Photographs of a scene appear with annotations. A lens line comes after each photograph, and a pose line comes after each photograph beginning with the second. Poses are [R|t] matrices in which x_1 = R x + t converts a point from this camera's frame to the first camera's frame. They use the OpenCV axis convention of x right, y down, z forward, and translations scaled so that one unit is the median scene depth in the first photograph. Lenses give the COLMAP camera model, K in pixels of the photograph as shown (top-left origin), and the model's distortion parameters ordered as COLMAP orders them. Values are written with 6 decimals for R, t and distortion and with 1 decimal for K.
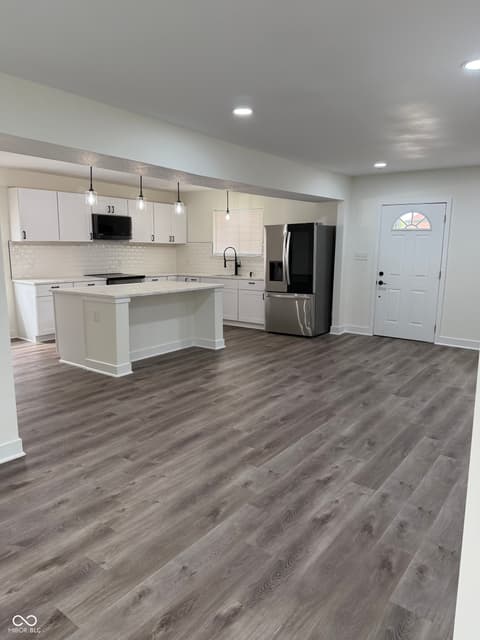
lens RADIAL K [[454.4, 0, 242.6], [0, 454.4, 322.1], [0, 0, 1]] dist [0.052572, -0.045198]
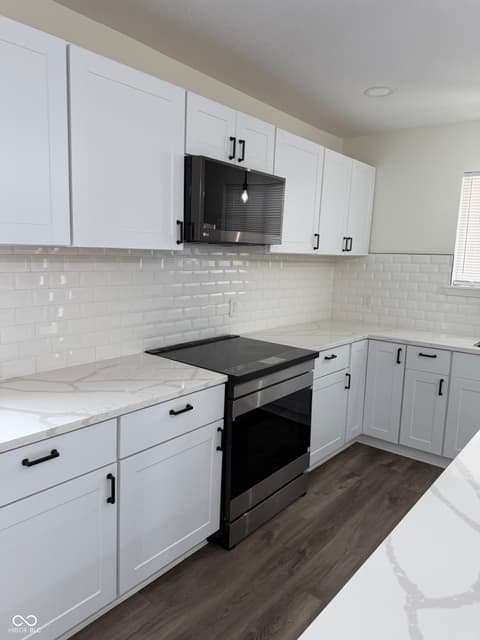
lens RADIAL K [[454.4, 0, 236.8], [0, 454.4, 313.5], [0, 0, 1]] dist [0.052572, -0.045198]
pose [[0.998667, 0.025094, -0.045104, -0.292190], [-0.026580, 0.999113, -0.032666, -0.131943], [0.044244, 0.033821, 0.998448, 0.742375]]
